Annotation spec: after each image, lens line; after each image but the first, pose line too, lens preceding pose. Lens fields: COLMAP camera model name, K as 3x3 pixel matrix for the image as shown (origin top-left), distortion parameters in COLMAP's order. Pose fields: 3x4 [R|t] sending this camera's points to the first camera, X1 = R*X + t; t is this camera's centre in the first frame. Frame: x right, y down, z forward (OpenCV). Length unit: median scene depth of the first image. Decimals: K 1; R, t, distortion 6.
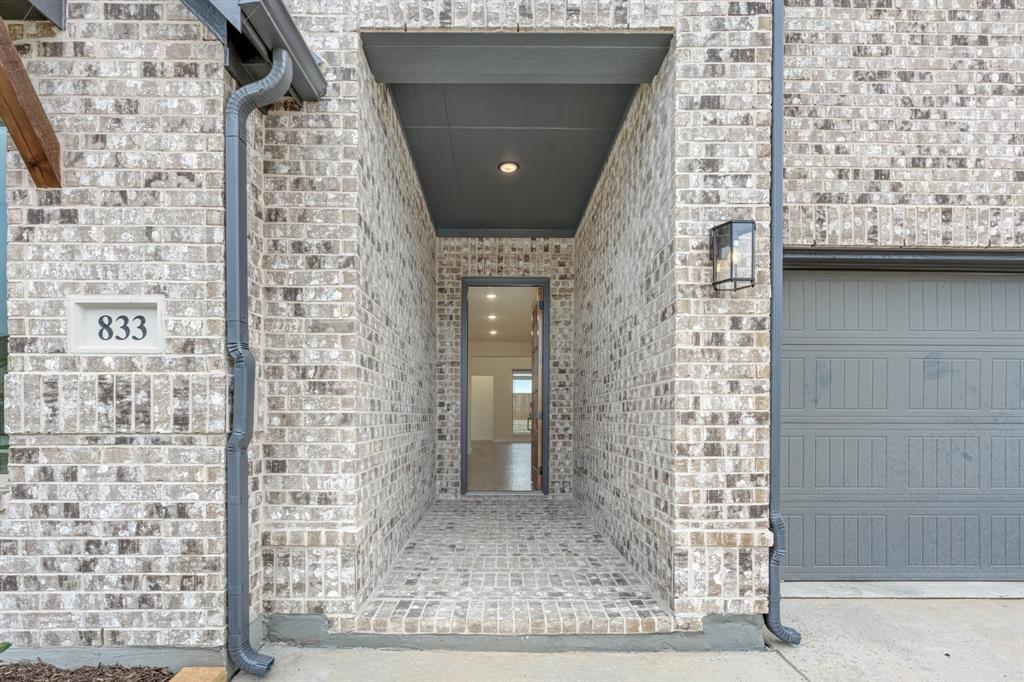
lens RADIAL K [[413.3, 0, 486.7], [0, 413.3, 268.2], [0, 0, 1]] dist [0.001698, 0.000131]
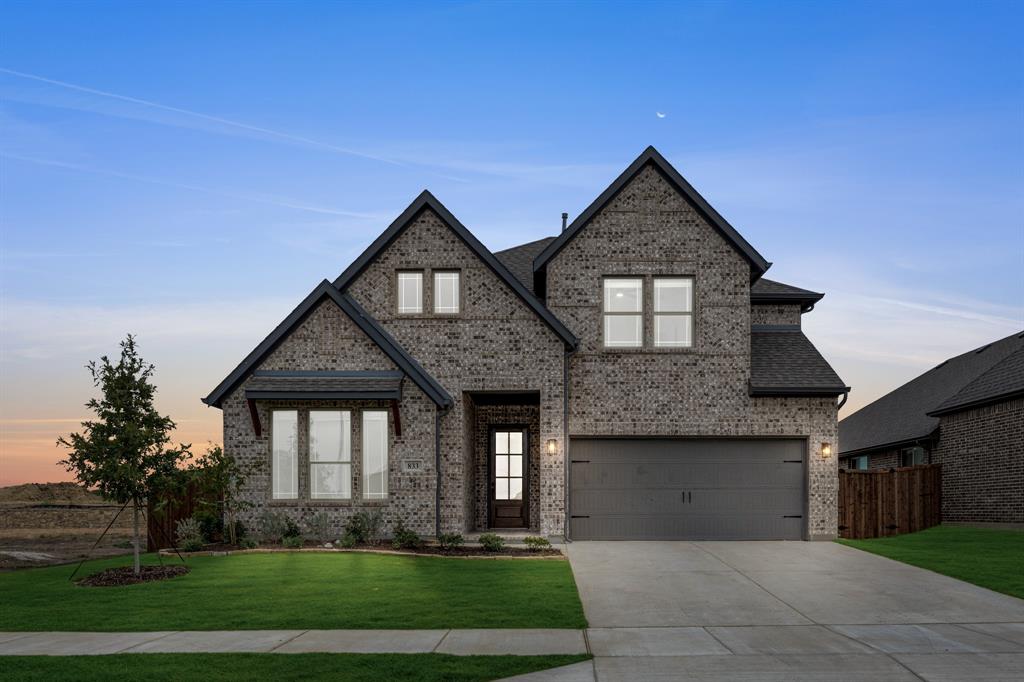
lens RADIAL K [[421.3, 0, 511.6], [0, 421.3, 346.4], [0, 0, 1]] dist [-0.000229, 0.000061]
pose [[0.999984, -0.004466, -0.003595, 0.194864], [0.004434, 0.999951, -0.008813, -0.968062], [0.003634, 0.008797, 0.999955, -3.131079]]
